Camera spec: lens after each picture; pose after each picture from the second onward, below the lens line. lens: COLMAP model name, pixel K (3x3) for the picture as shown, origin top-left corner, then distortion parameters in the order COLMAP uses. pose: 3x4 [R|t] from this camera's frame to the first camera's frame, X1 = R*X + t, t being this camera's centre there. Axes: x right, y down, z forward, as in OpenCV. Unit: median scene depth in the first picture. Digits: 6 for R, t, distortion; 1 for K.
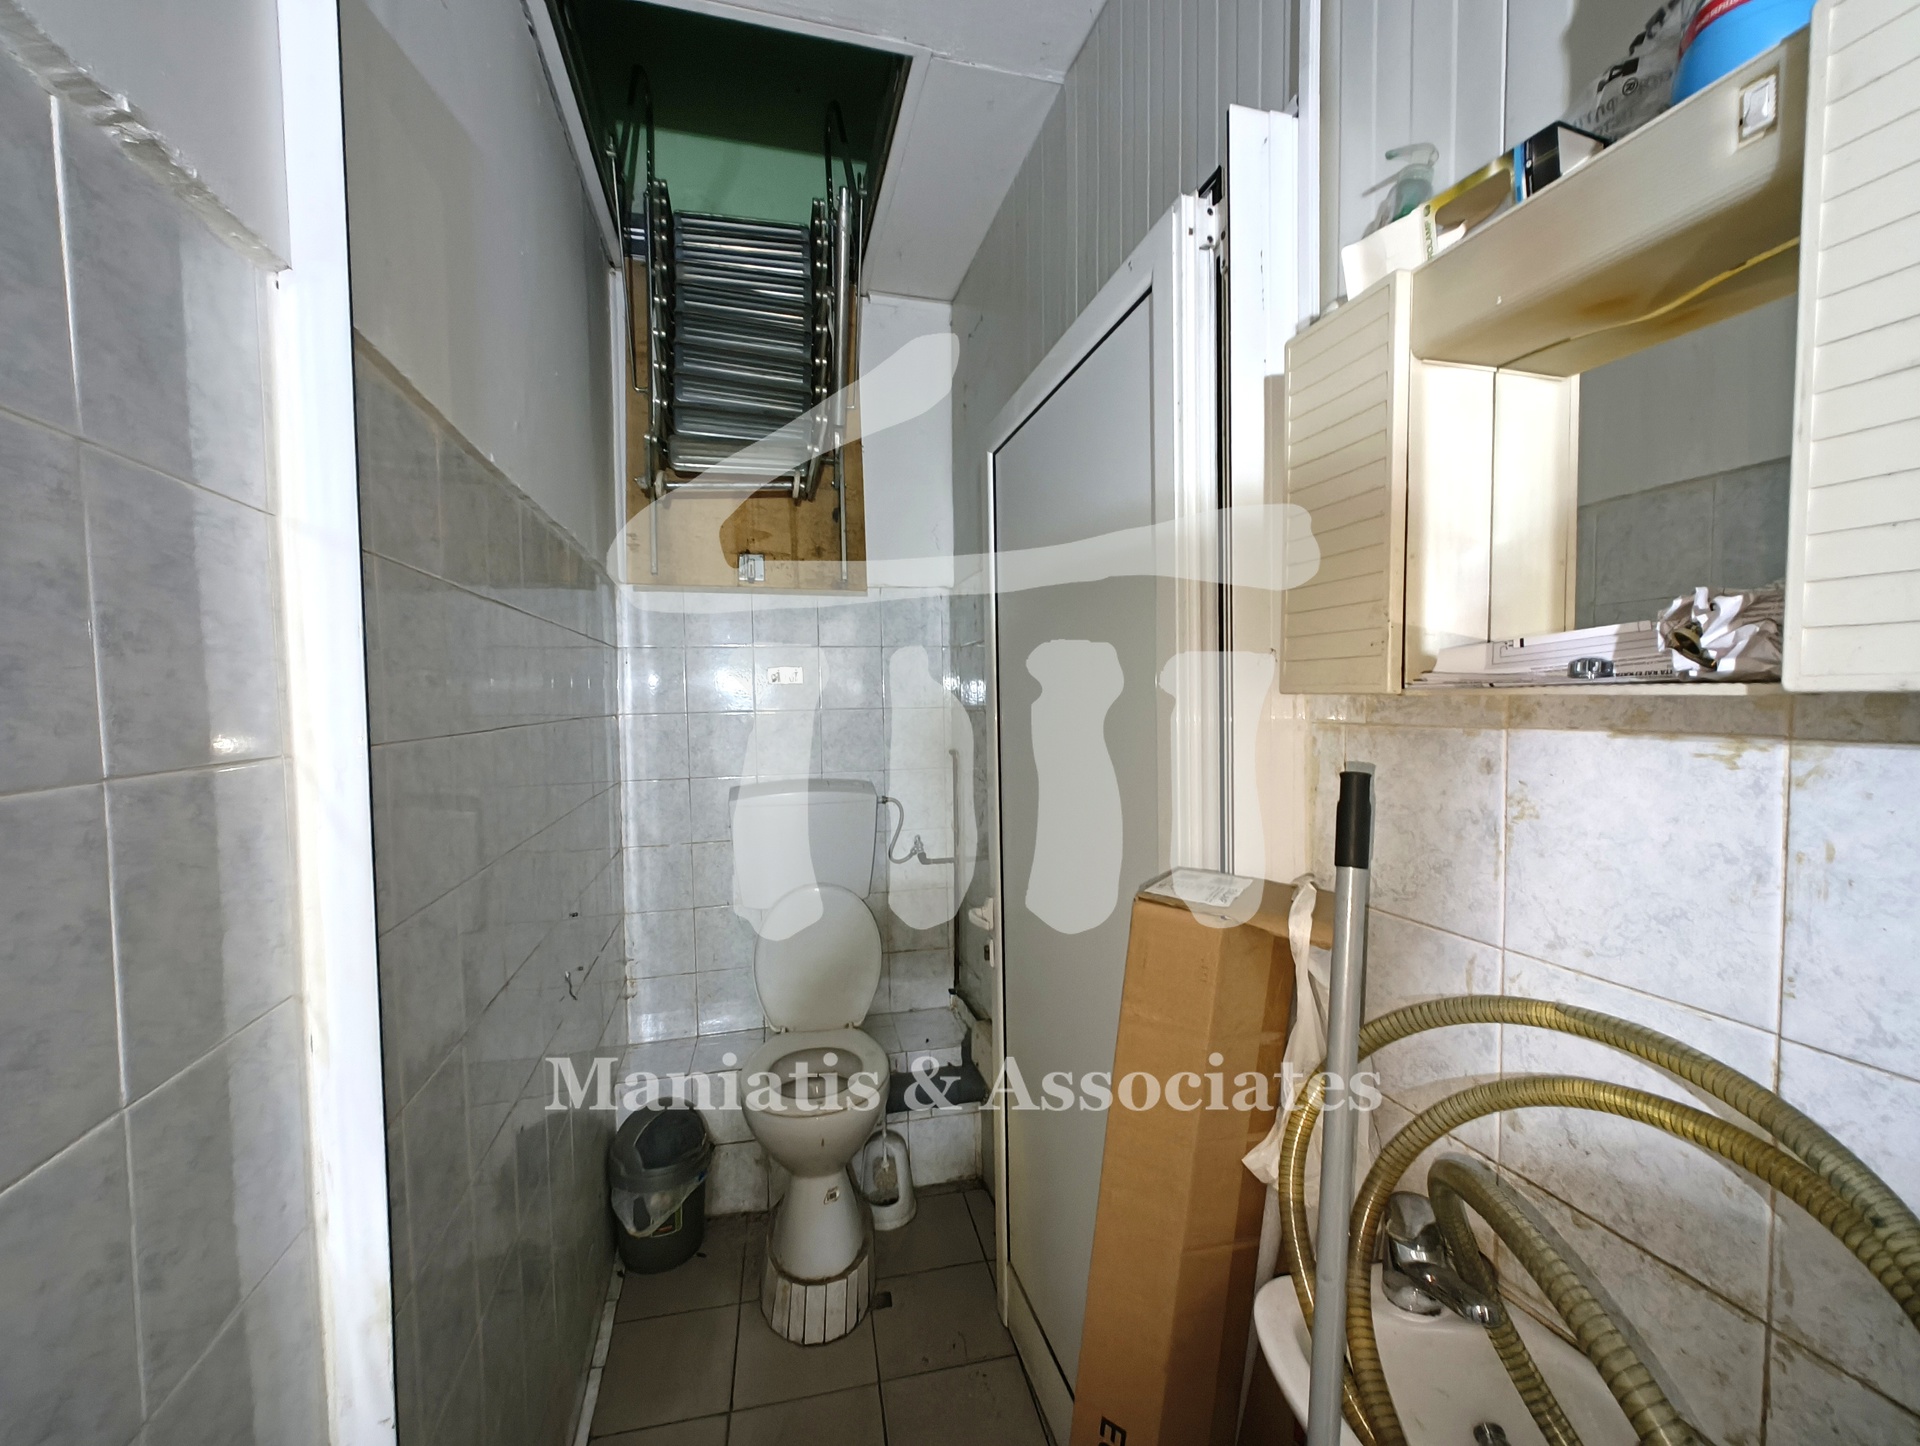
lens RADIAL K [[804.4, 0, 968.4], [0, 804.4, 736.9], [0, 0, 1]] dist [-0.000609, 0.000090]
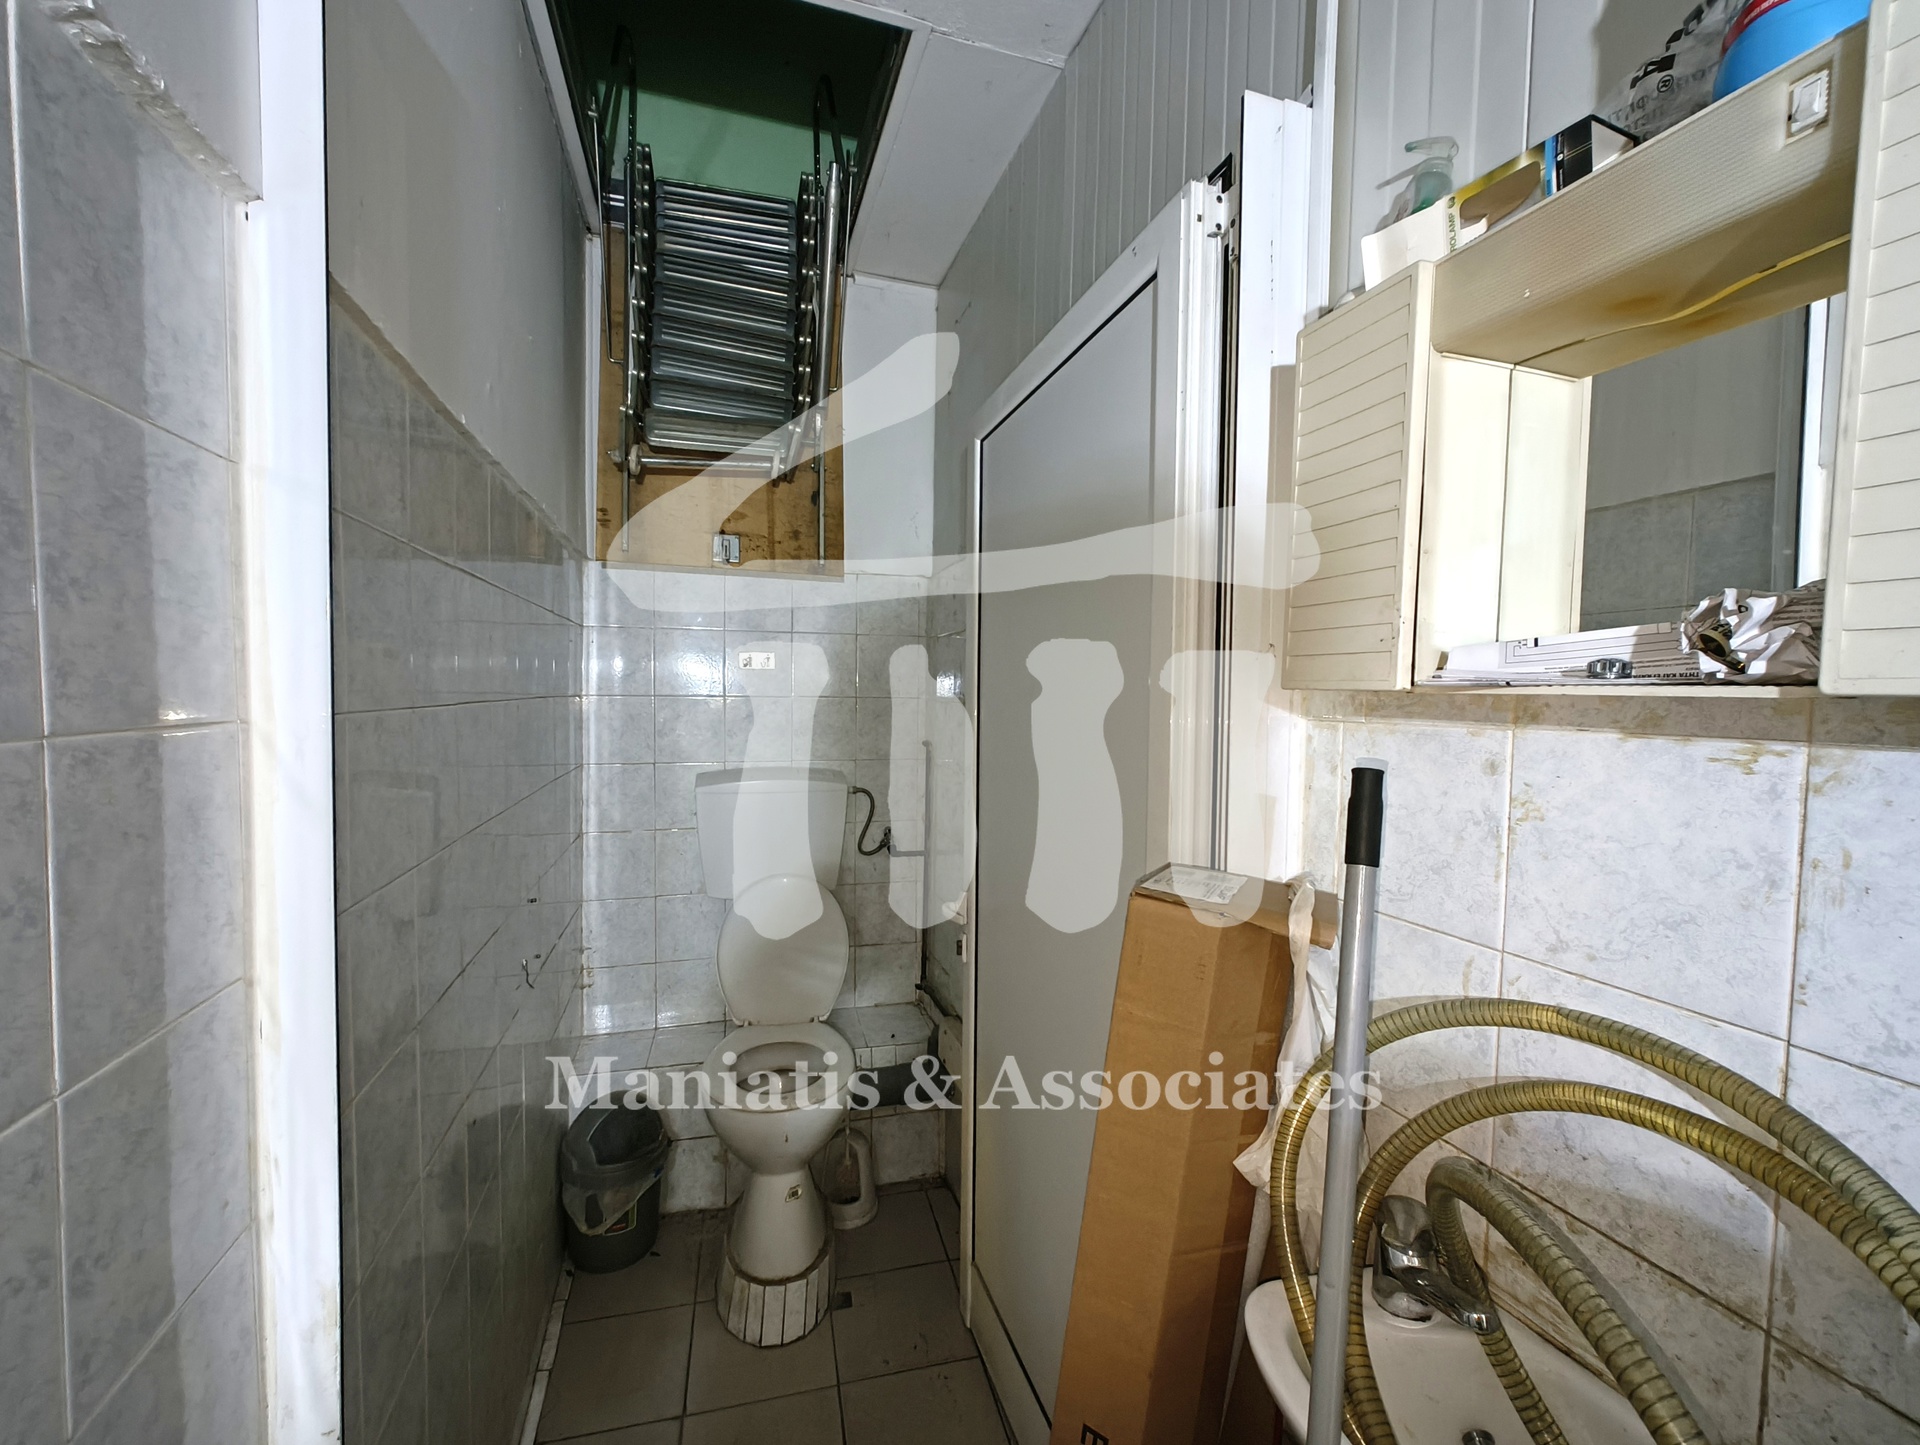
lens RADIAL K [[804.4, 0, 965.6], [0, 804.4, 729.5], [0, 0, 1]] dist [-0.000609, 0.000090]
pose [[0.998738, 0.026436, 0.042698, -0.018151], [-0.026375, 0.999650, -0.001995, 0.003756], [-0.042736, 0.000866, 0.999086, 0.014274]]
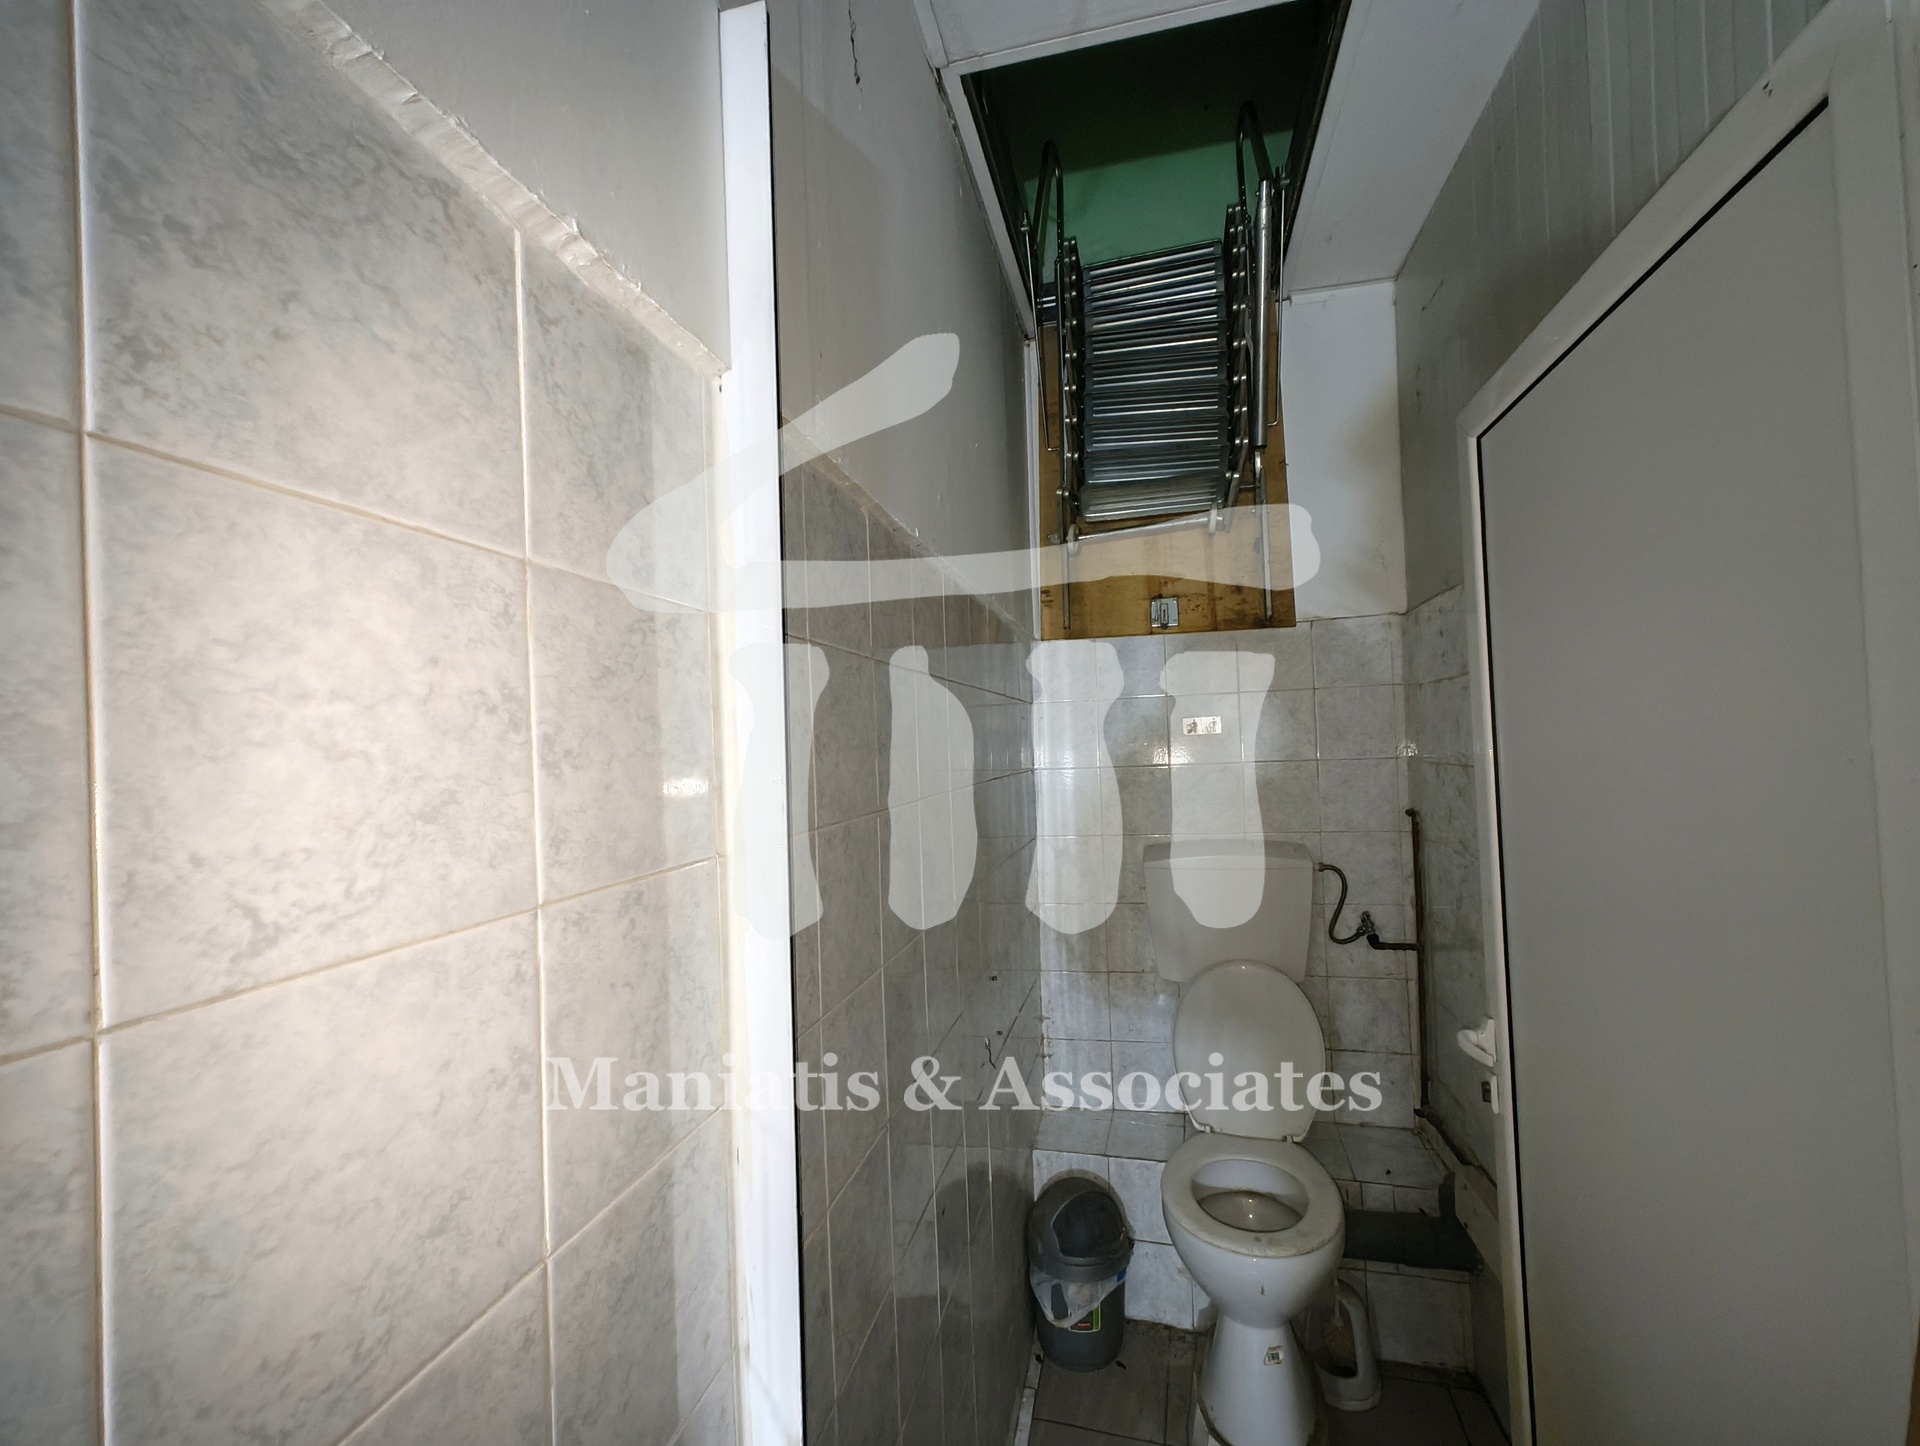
lens RADIAL K [[804.4, 0, 972.0], [0, 804.4, 734.6], [0, 0, 1]] dist [-0.000609, 0.000090]
pose [[0.882630, -0.025828, -0.469358, -0.039622], [0.001070, 0.998597, -0.052940, -0.024851], [0.470067, 0.046224, 0.881420, 0.095902]]
